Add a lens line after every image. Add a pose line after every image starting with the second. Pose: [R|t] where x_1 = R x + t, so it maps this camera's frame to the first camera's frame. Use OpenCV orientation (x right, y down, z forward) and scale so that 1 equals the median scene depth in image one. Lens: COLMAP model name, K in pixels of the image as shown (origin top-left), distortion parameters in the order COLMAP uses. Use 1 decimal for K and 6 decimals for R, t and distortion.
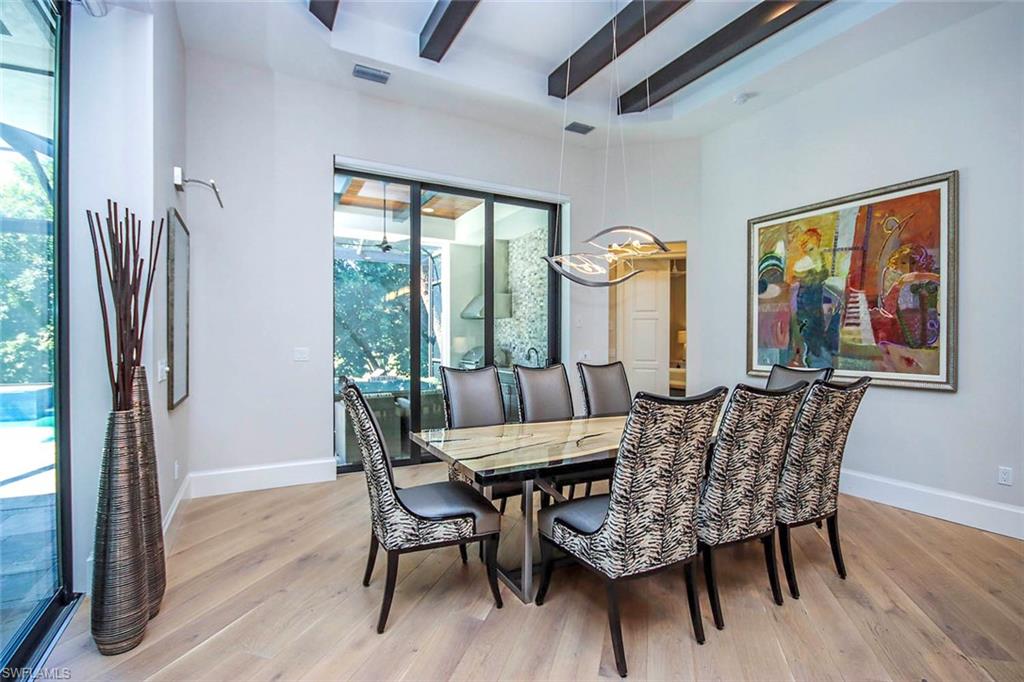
lens RADIAL K [[480.1, 0, 512.0], [0, 480.1, 341.0], [0, 0, 1]] dist [0.001679, 0.000079]
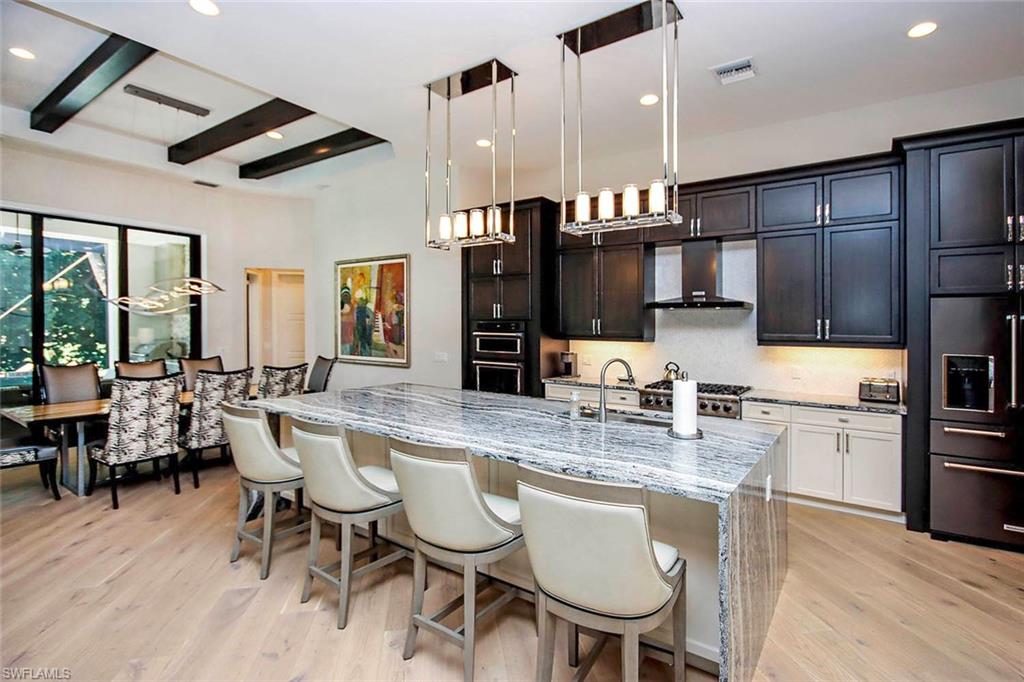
lens RADIAL K [[485.7, 0, 547.4], [0, 485.7, 329.7], [0, 0, 1]] dist [0.003920, 0.000415]
pose [[0.876133, -0.005886, 0.482033, 0.387444], [-0.001477, 0.999888, 0.014893, -0.065047], [-0.482066, -0.013761, 0.876027, -0.822595]]
